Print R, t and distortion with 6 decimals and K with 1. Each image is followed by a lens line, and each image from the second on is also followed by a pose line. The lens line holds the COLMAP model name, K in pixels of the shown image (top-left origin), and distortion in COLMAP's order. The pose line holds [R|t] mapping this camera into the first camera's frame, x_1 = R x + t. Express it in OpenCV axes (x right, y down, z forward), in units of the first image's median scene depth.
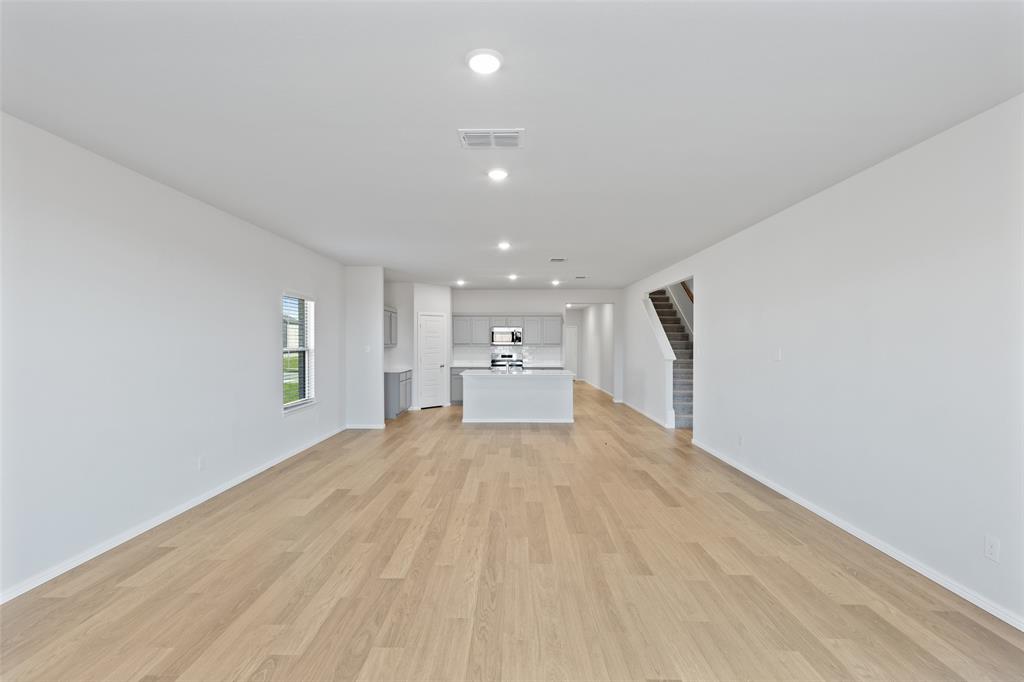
lens RADIAL K [[469.5, 0, 510.8], [0, 469.5, 342.6], [0, 0, 1]] dist [0.001621, 0.000018]
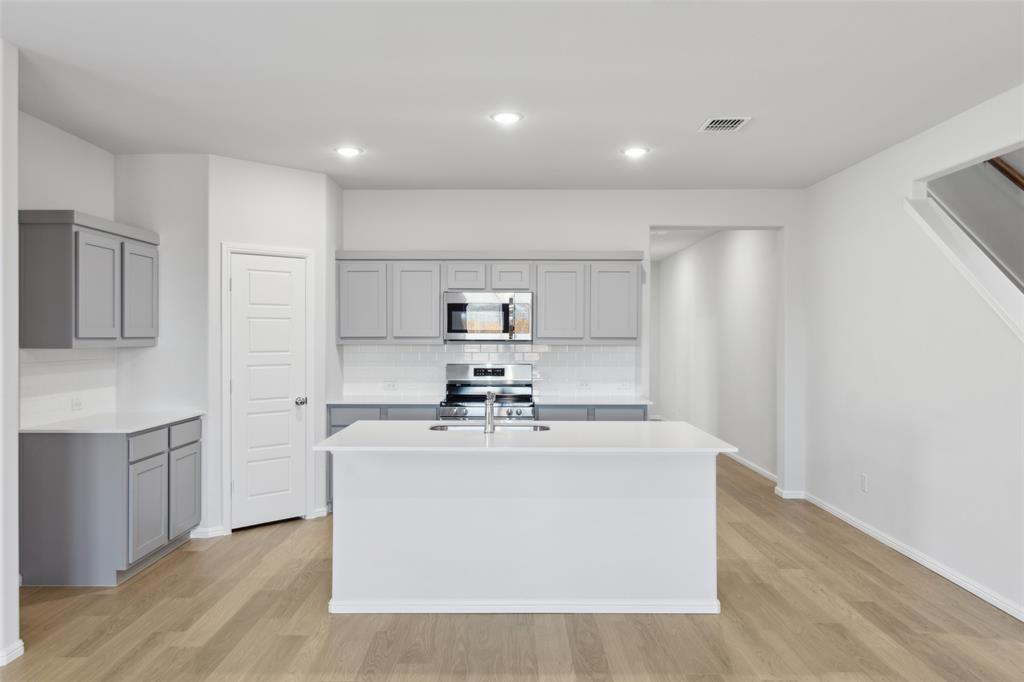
lens RADIAL K [[767.0, 0, 511.9], [0, 767.0, 339.5], [0, 0, 1]] dist [0.000004, -0.000049]
pose [[0.999953, 0.000674, 0.009720, 0.003339], [-0.000691, 0.999998, 0.001761, 0.003008], [-0.009719, -0.001767, 0.999951, 0.418918]]
